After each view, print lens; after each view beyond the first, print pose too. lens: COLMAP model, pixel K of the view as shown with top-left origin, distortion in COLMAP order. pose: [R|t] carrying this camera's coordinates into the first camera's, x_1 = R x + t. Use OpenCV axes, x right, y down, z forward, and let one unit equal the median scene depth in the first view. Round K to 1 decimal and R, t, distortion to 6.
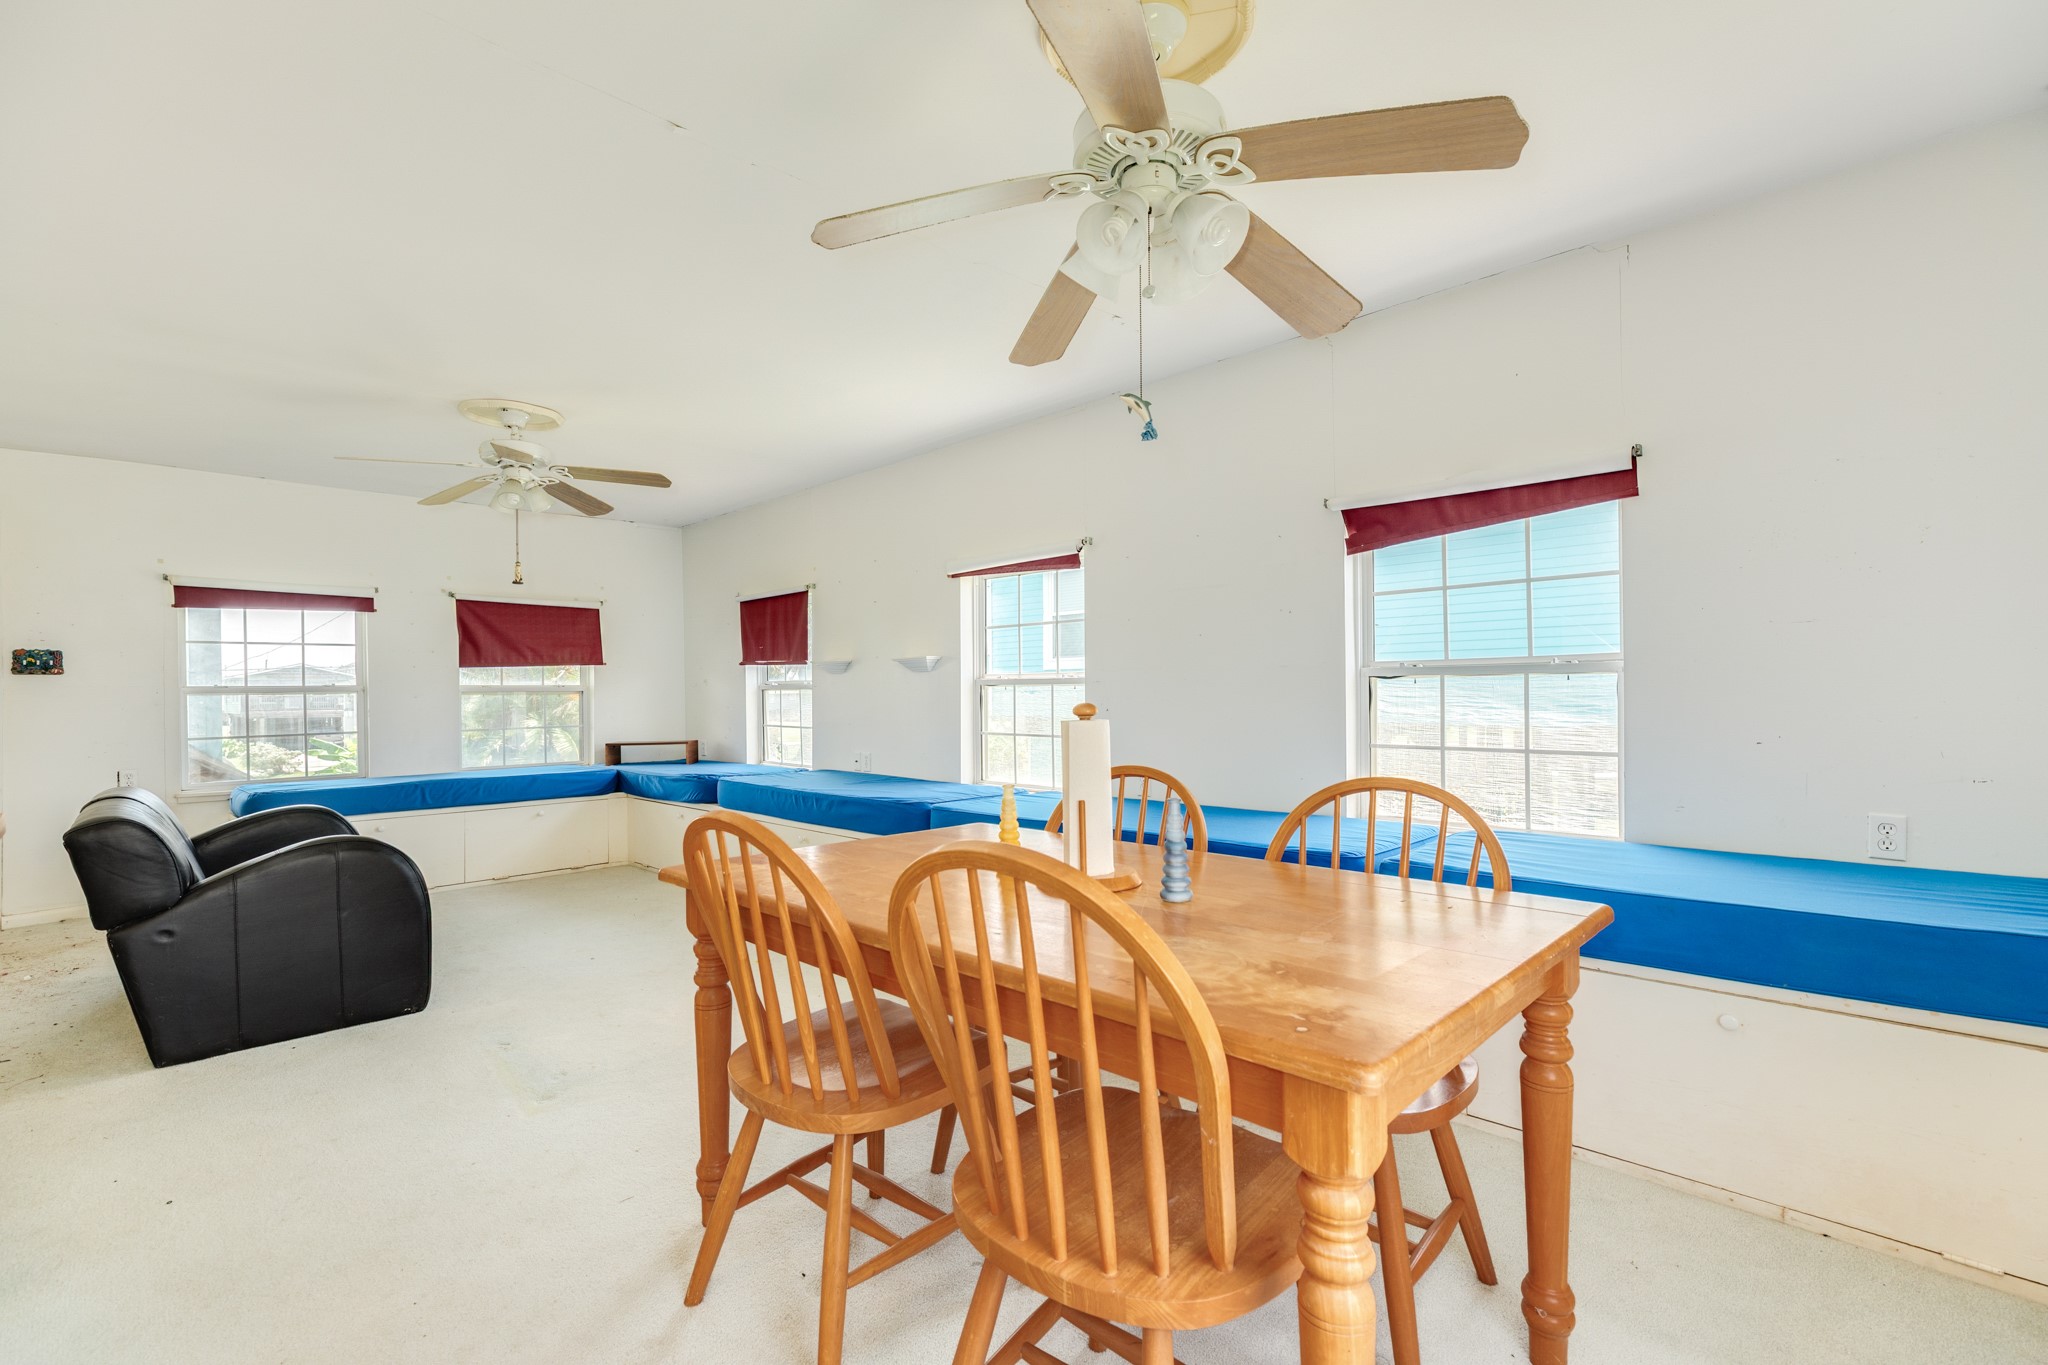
lens RADIAL K [[915.0, 0, 1020.8], [0, 915.0, 687.0], [0, 0, 1]] dist [0.002853, -0.000020]
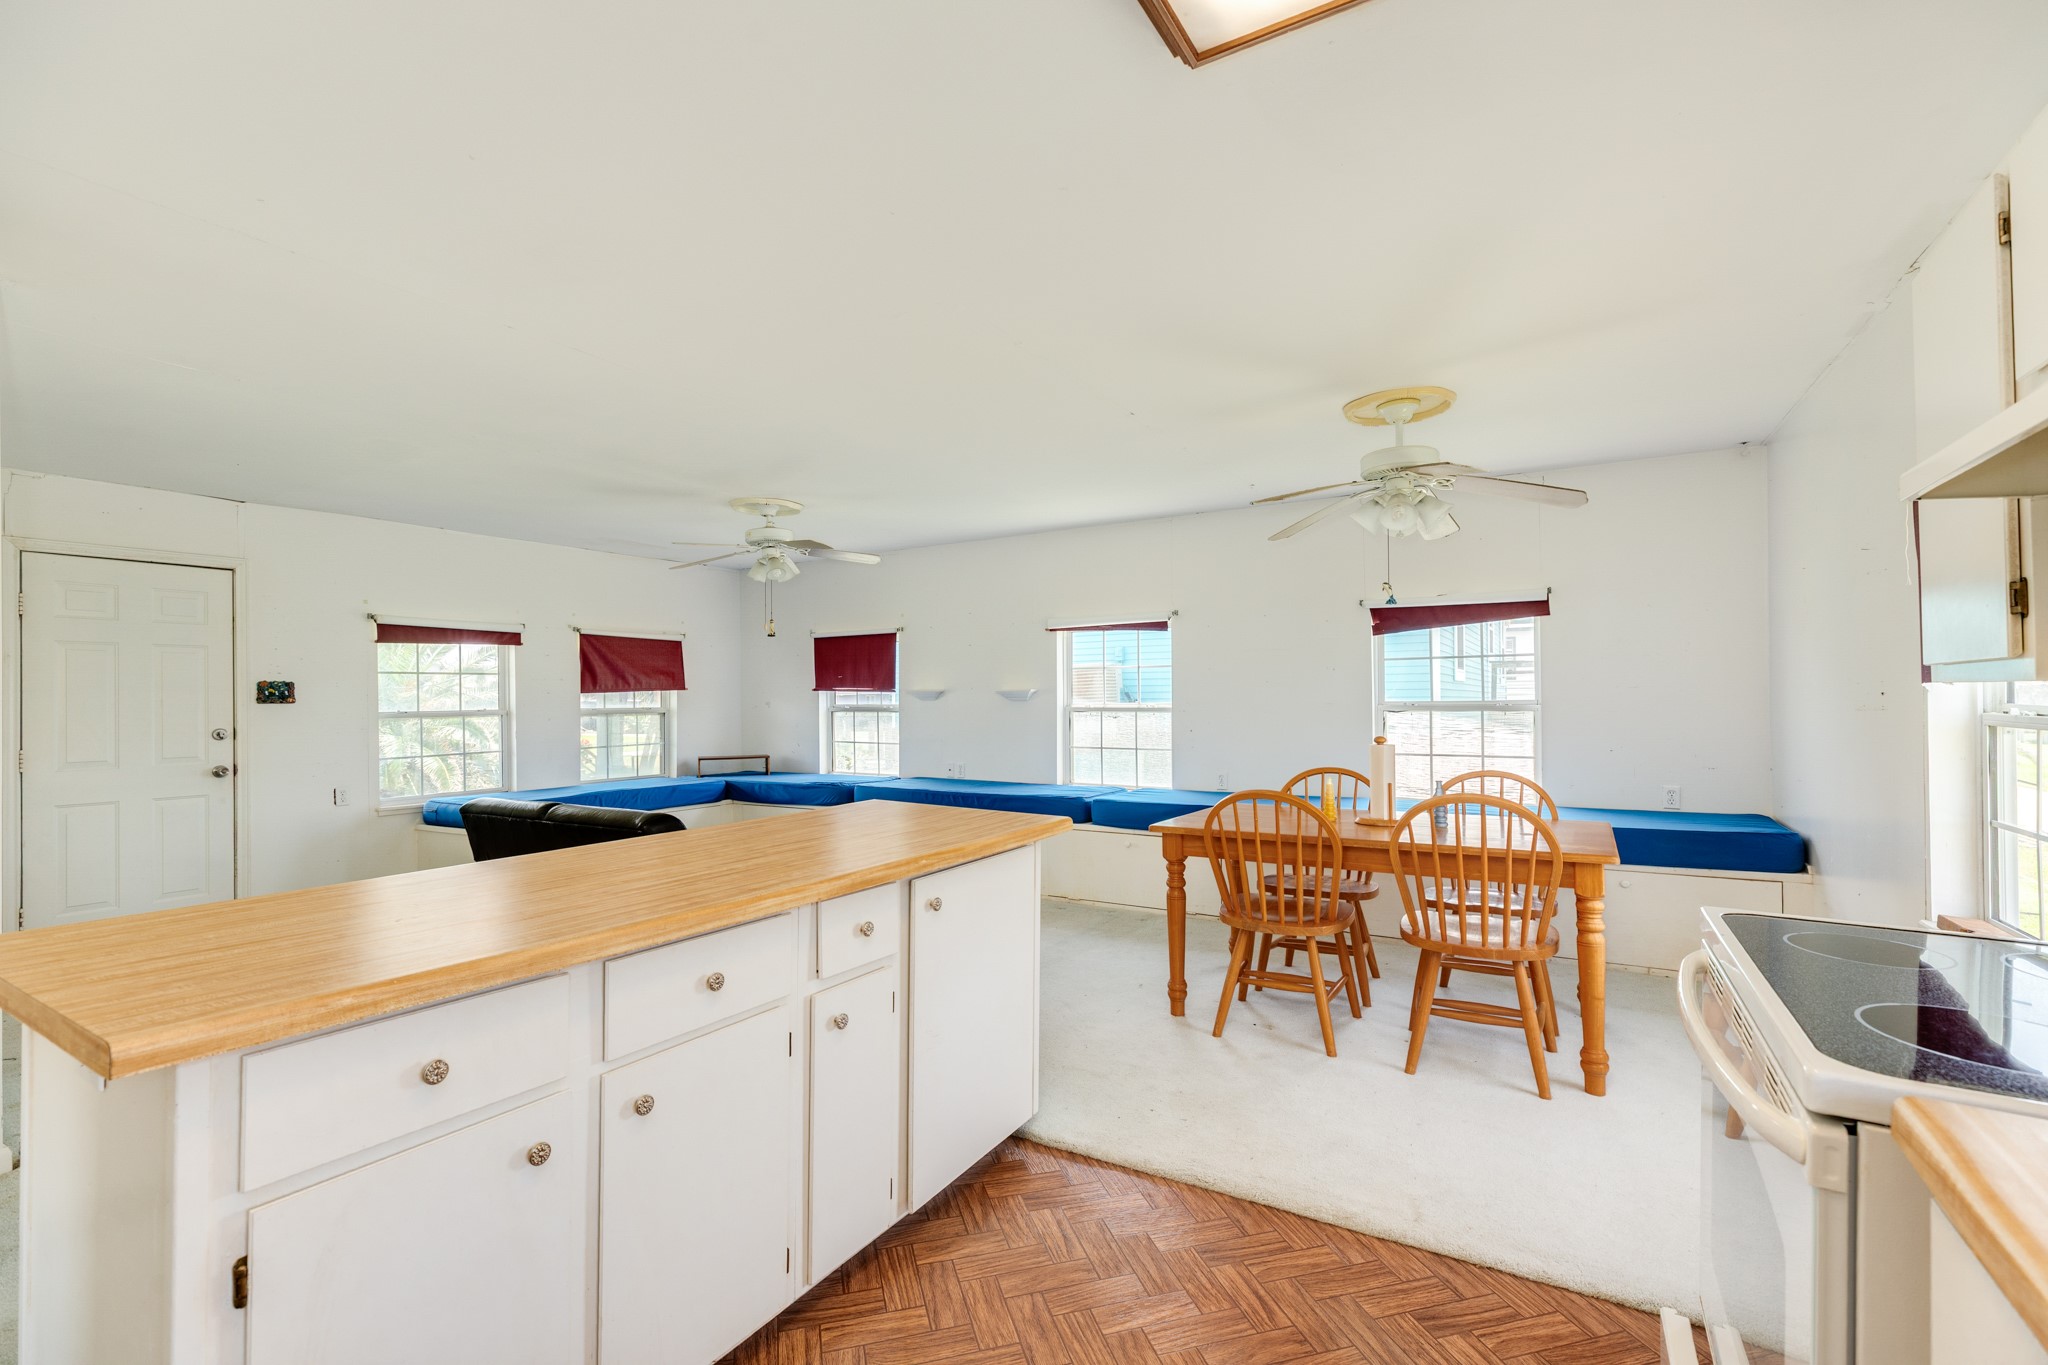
lens RADIAL K [[915.0, 0, 1020.8], [0, 915.0, 687.0], [0, 0, 1]] dist [0.002853, -0.000020]
pose [[0.973743, 0.005178, 0.227591, -0.404989], [-0.003242, 0.999955, -0.008879, -0.024768], [-0.227626, 0.007909, 0.973716, -0.282701]]
